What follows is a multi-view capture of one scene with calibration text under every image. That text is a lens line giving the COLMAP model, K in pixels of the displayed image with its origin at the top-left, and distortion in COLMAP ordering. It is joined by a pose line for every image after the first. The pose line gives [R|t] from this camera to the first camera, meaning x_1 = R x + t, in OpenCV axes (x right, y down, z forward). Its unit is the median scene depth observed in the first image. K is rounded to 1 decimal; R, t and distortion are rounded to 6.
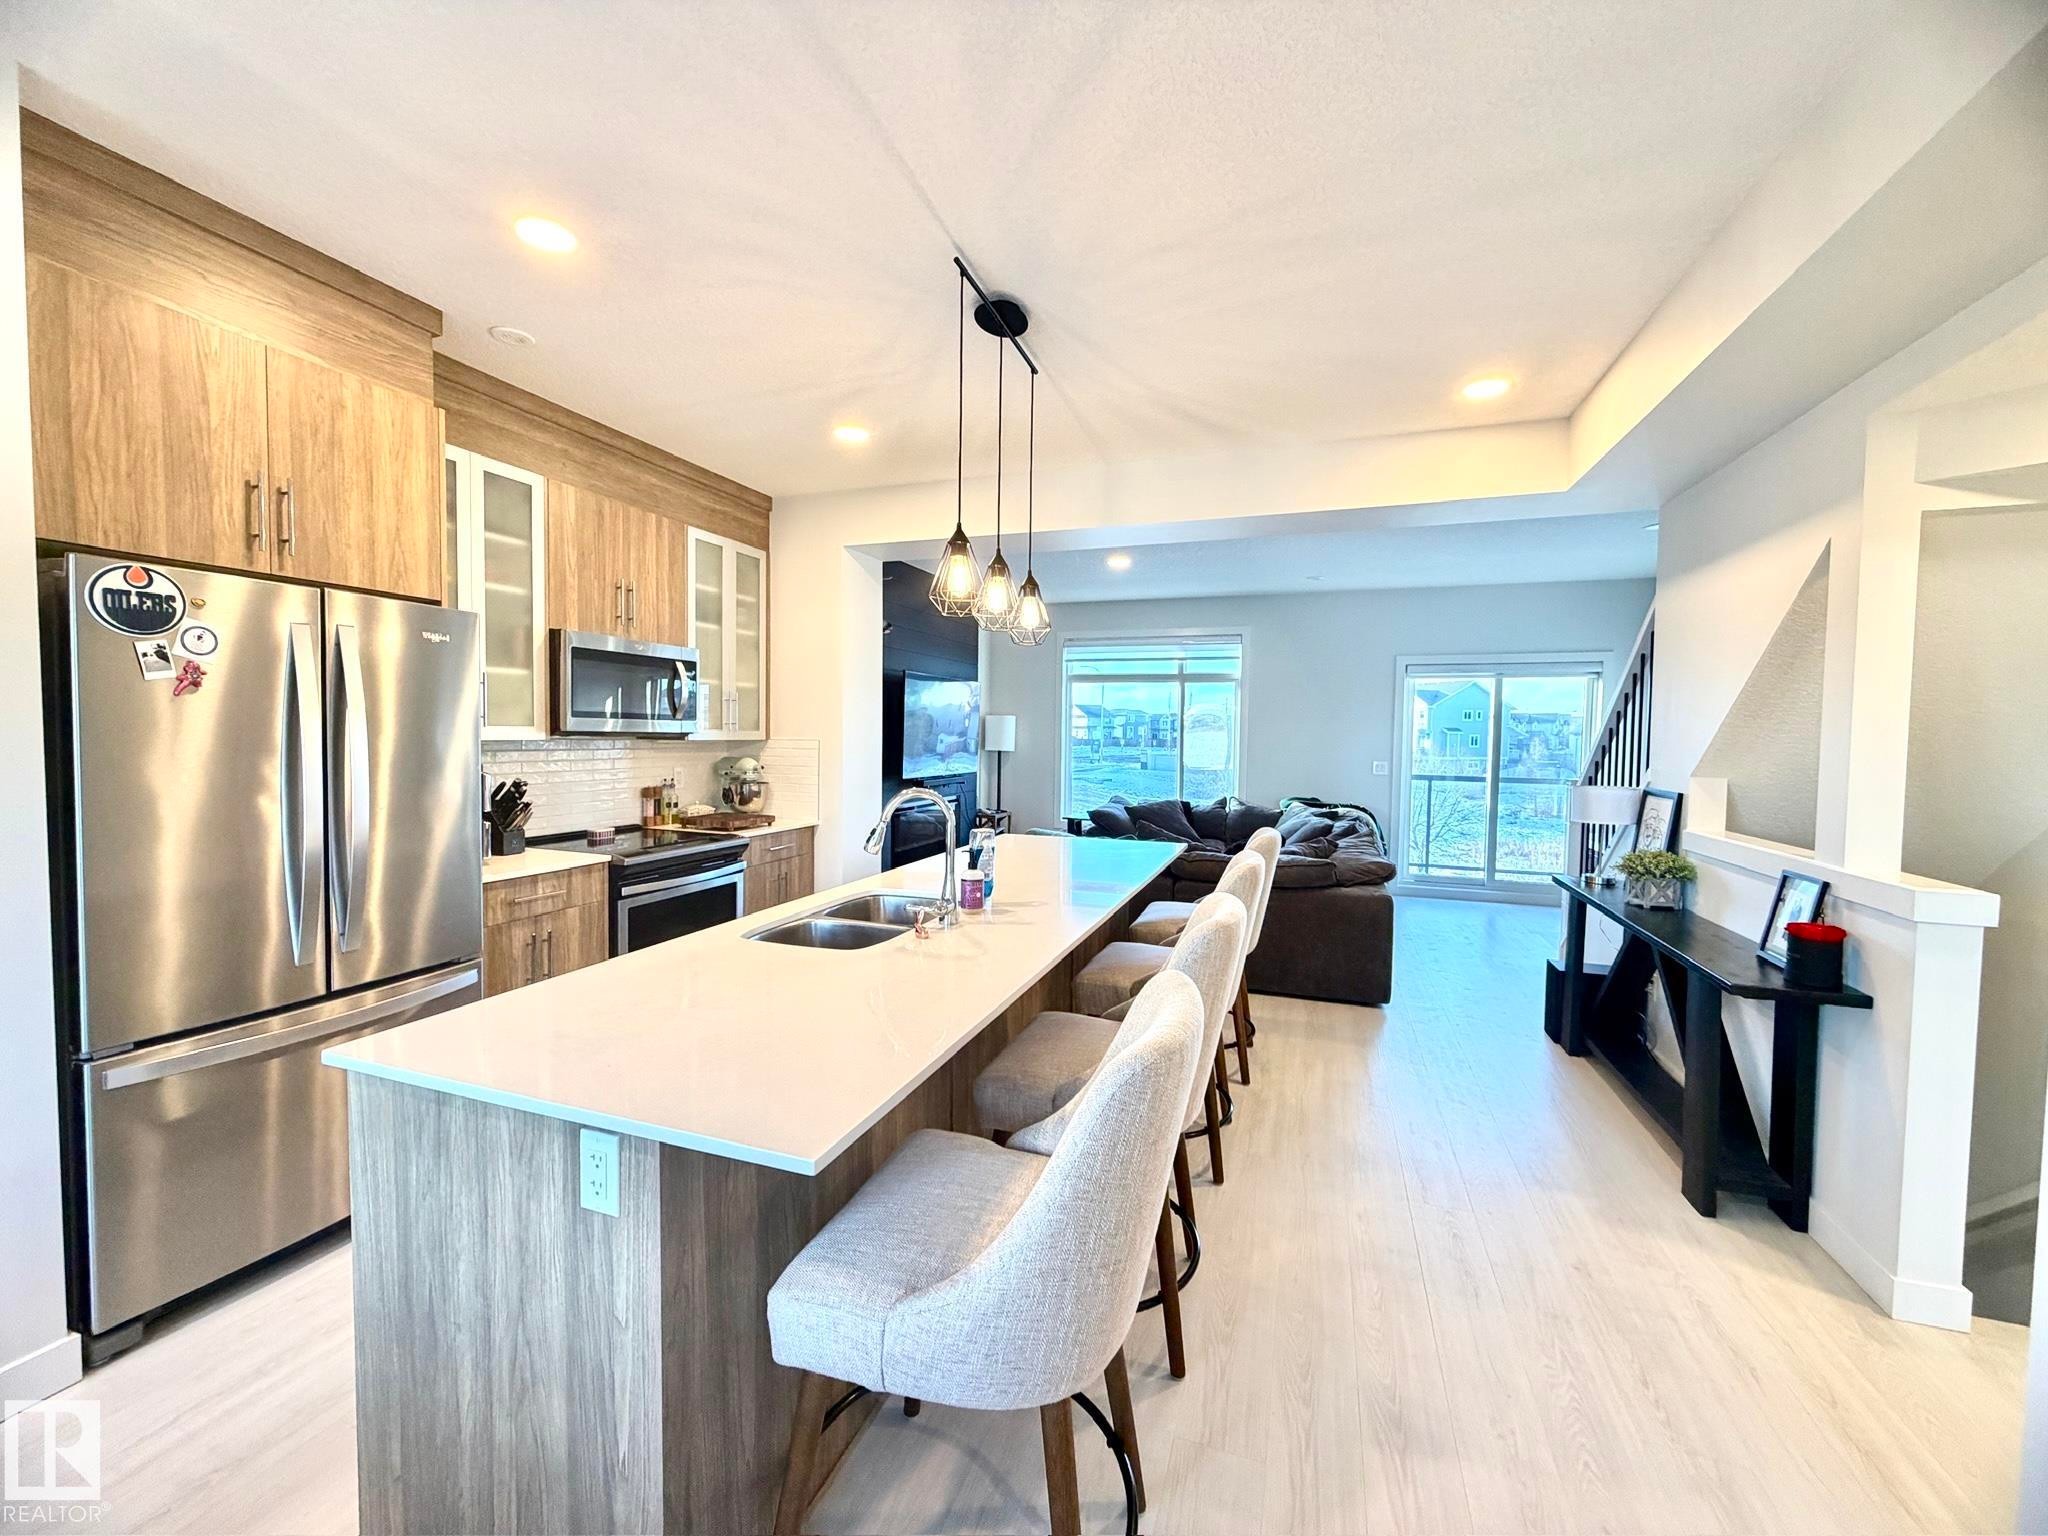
lens RADIAL K [[810.6, 0, 1024.0], [0, 810.6, 768.0], [0, 0, 1]] dist [-0.009023, 0.000028]
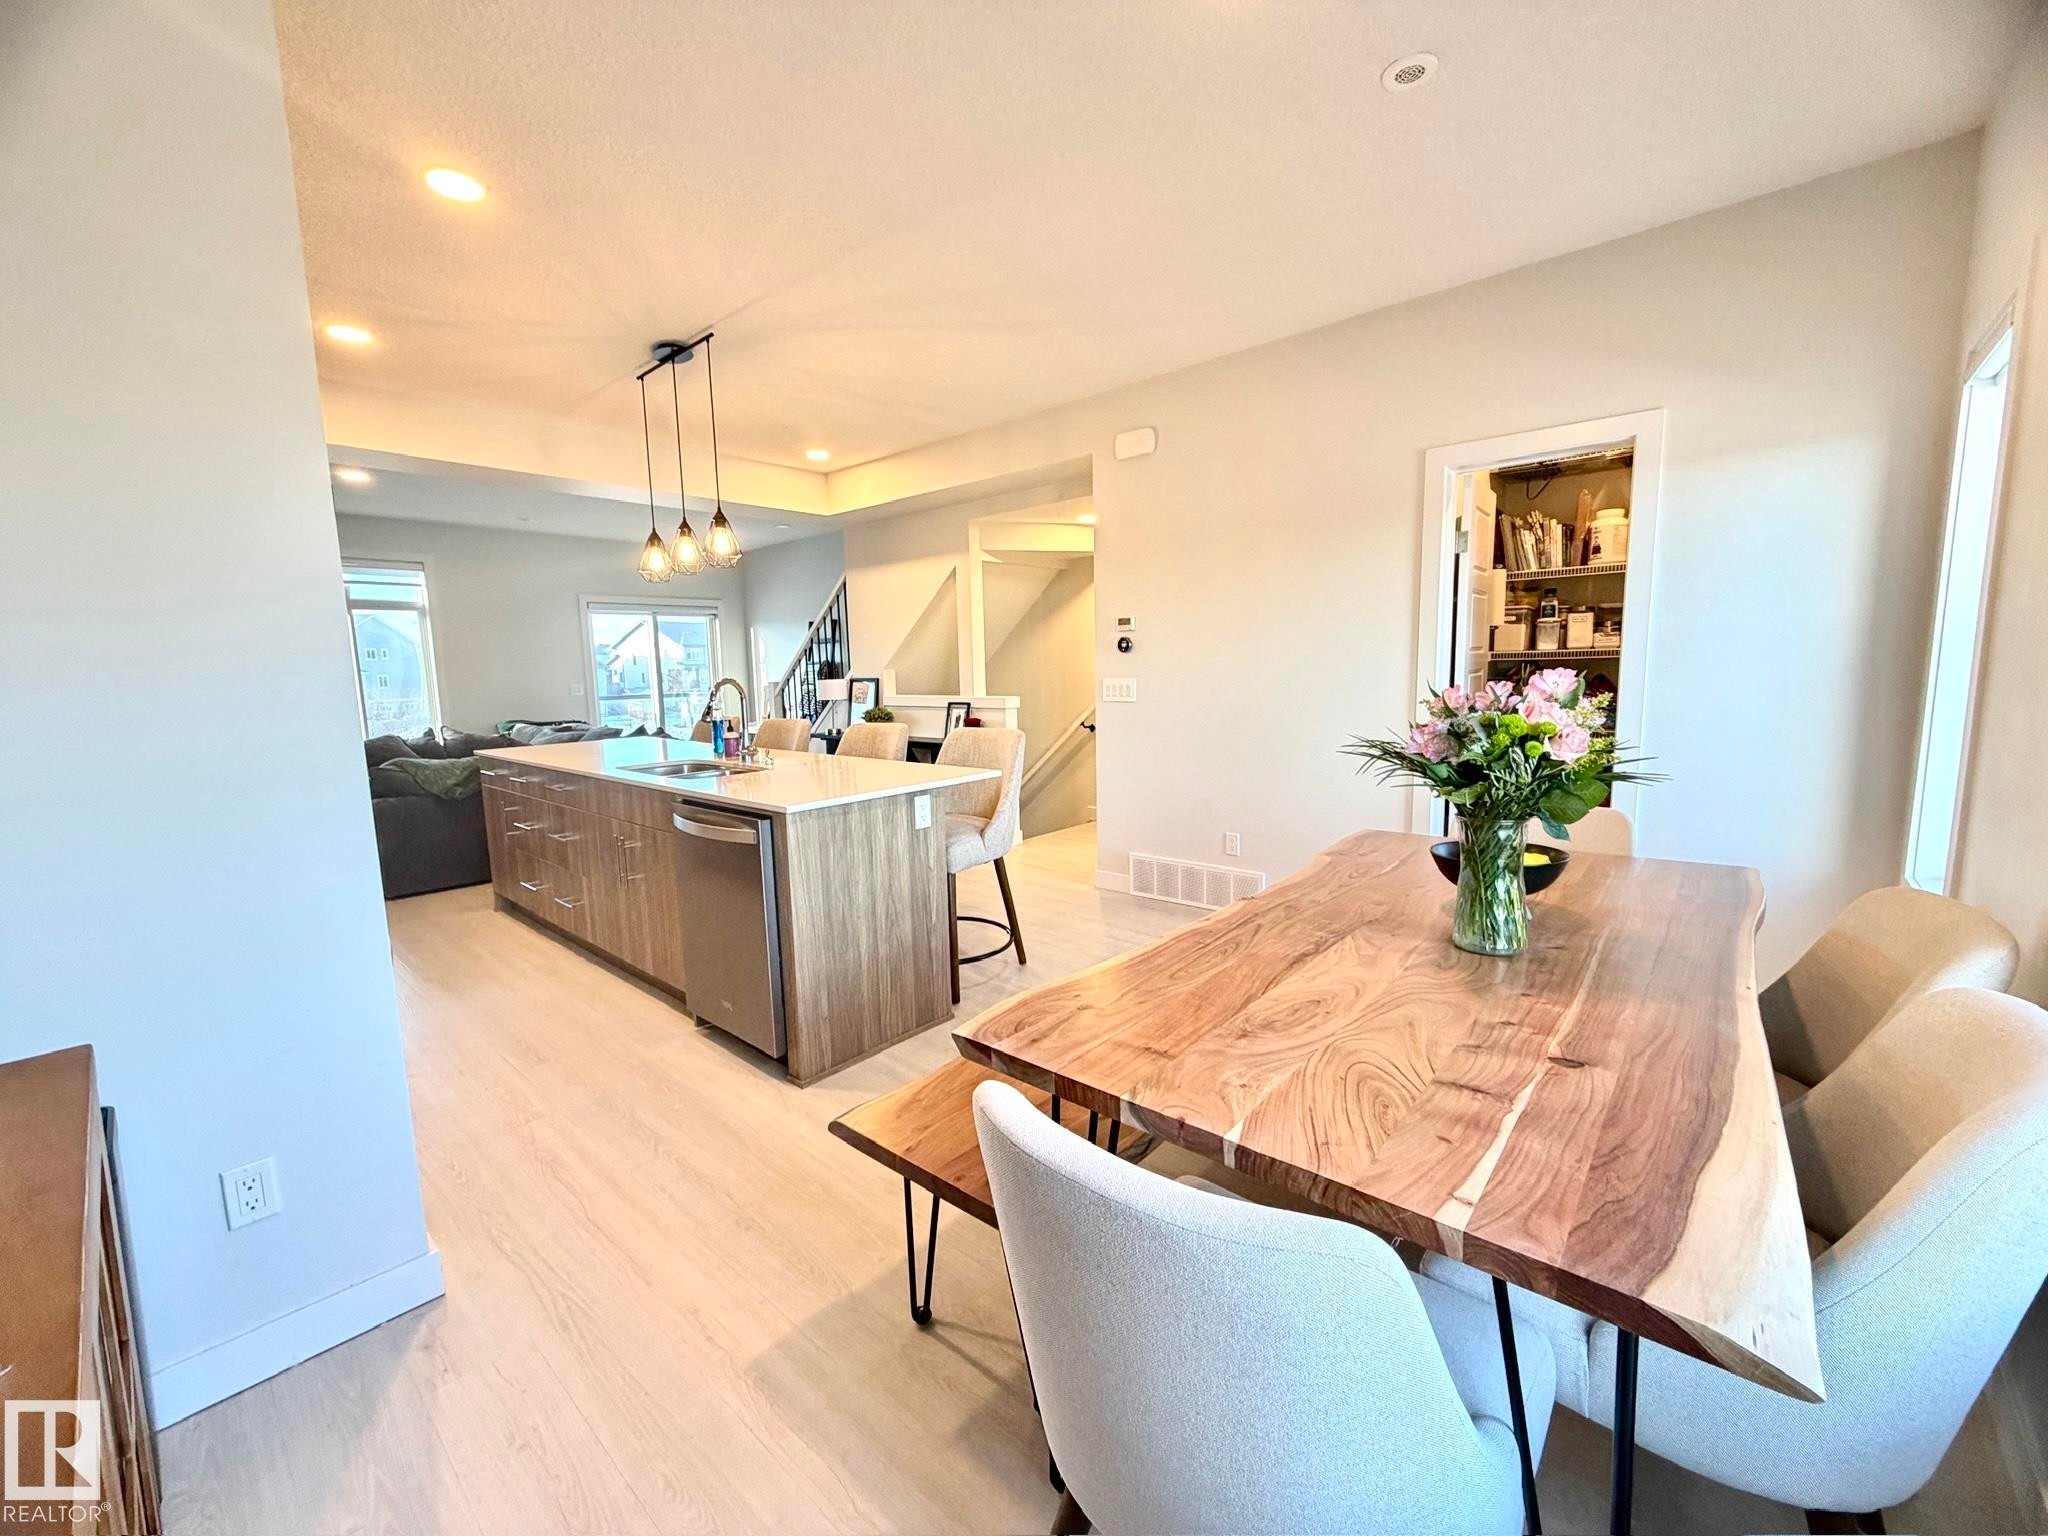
lens RADIAL K [[815.2, 0, 1016.2], [0, 815.2, 764.9], [0, 0, 1]] dist [0.000091, 0.000026]
pose [[0.362810, -0.133508, 0.922250, -2.374202], [0.068625, 0.990824, 0.116438, 0.080127], [-0.929333, 0.021044, 0.368643, -0.165807]]
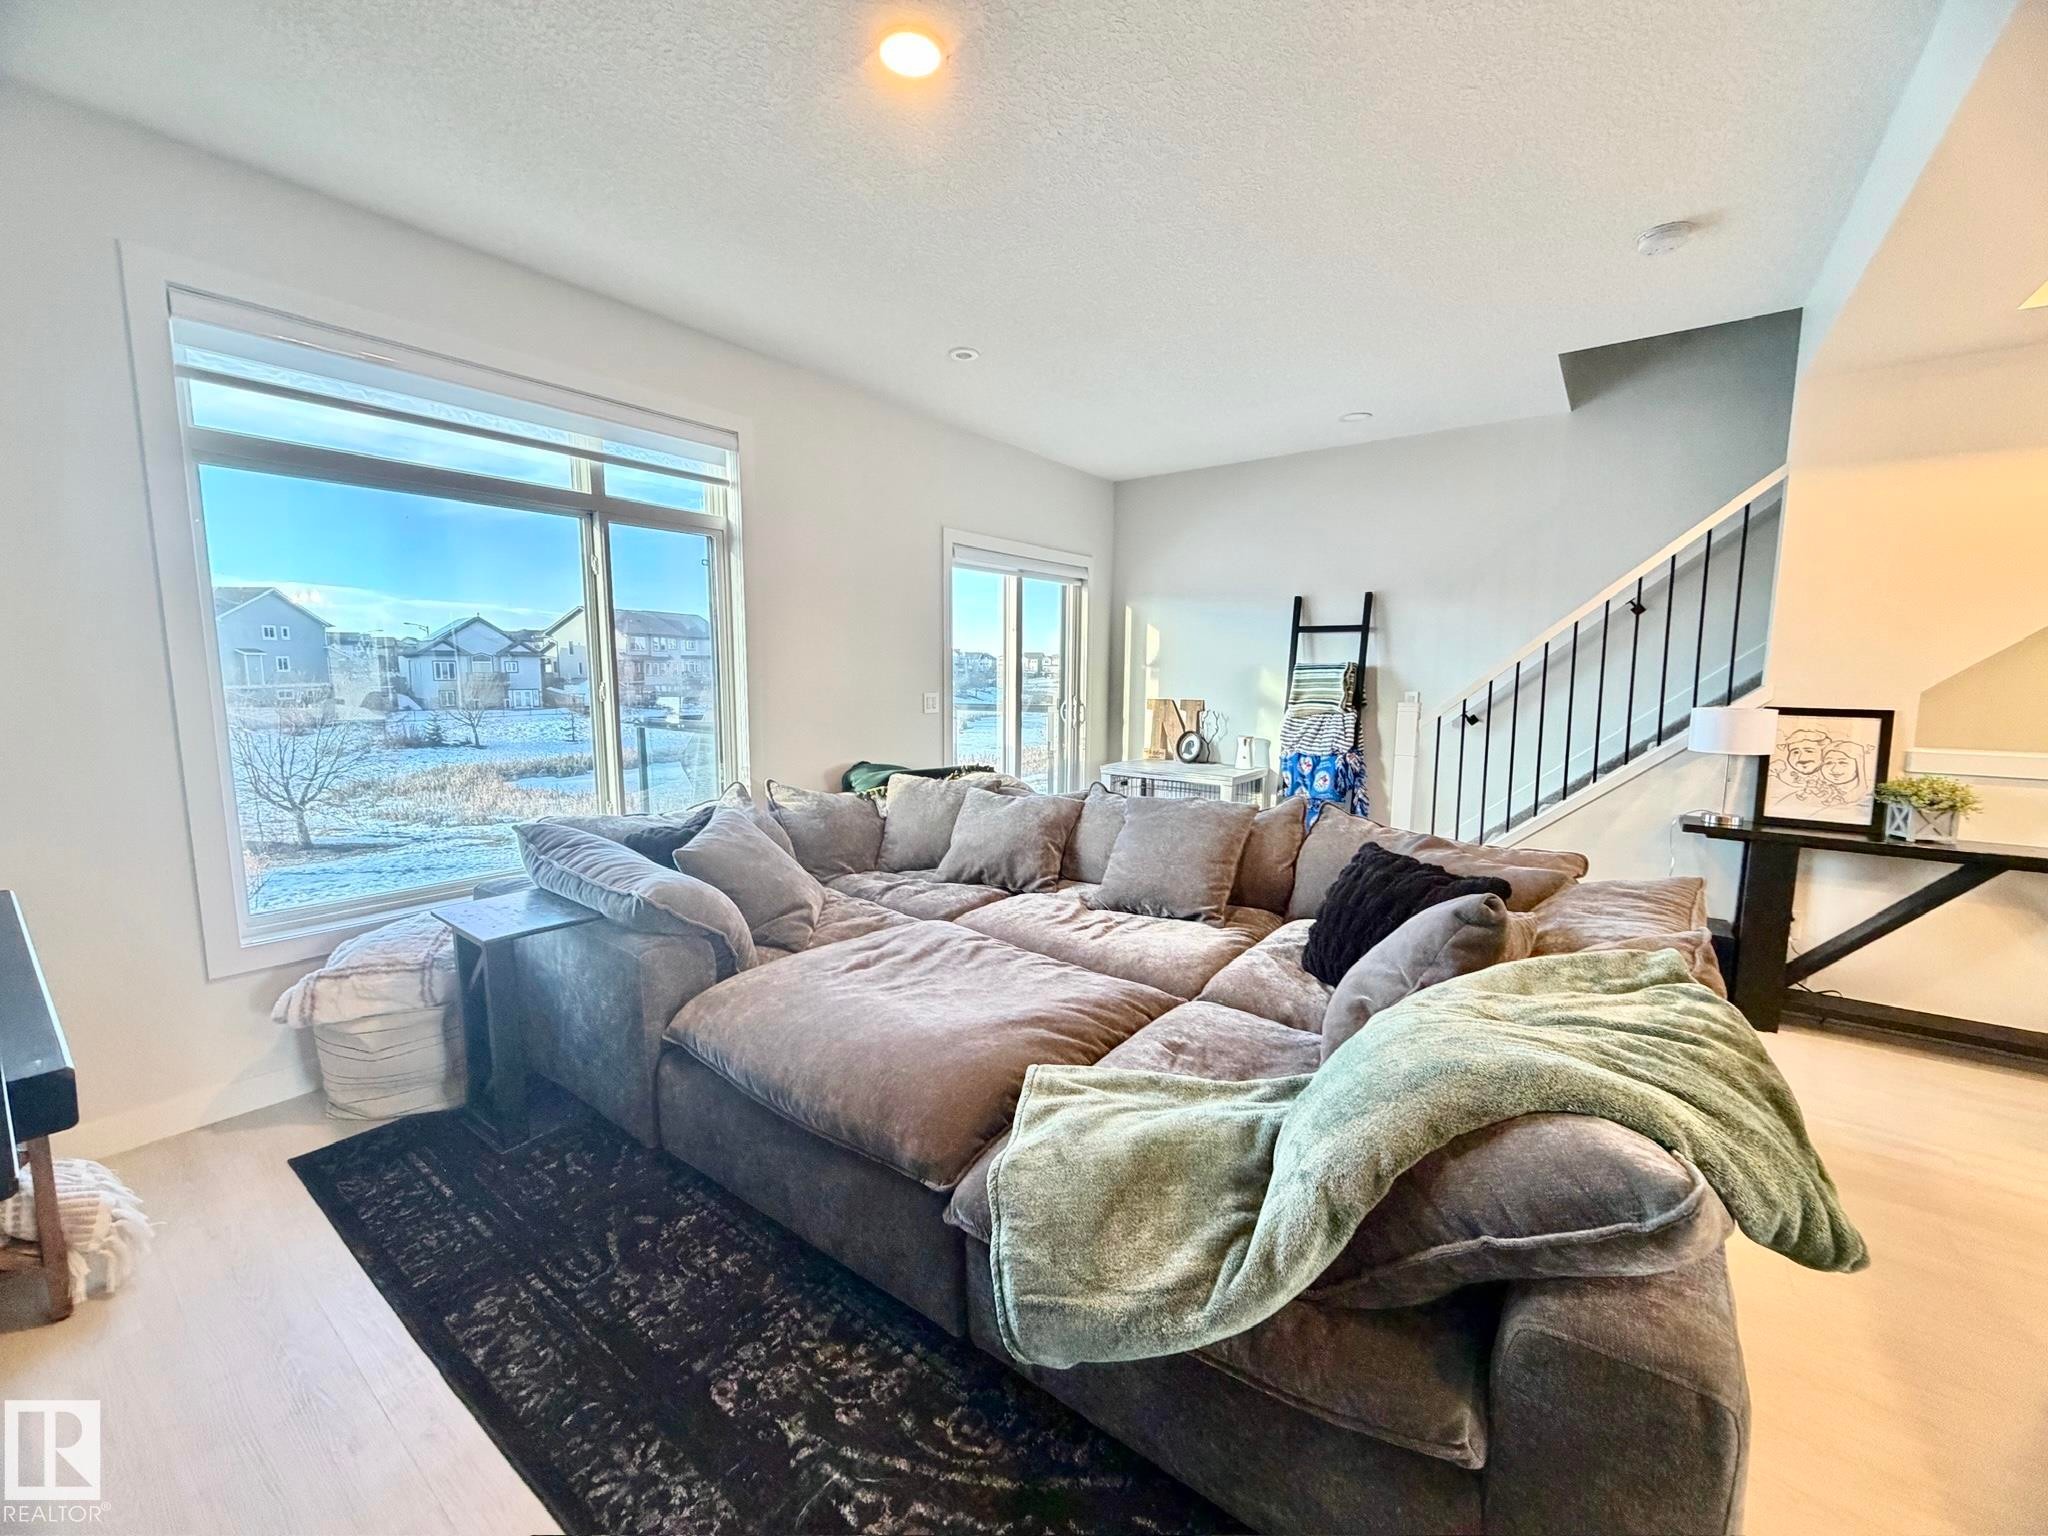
lens RADIAL K [[815.2, 0, 1016.2], [0, 815.2, 764.9], [0, 0, 1]] dist [0.000091, 0.000026]
pose [[0.282032, -0.130872, 0.950437, -0.832525], [0.045106, 0.991366, 0.123123, -0.160194], [-0.958344, 0.008146, 0.285500, 4.133621]]
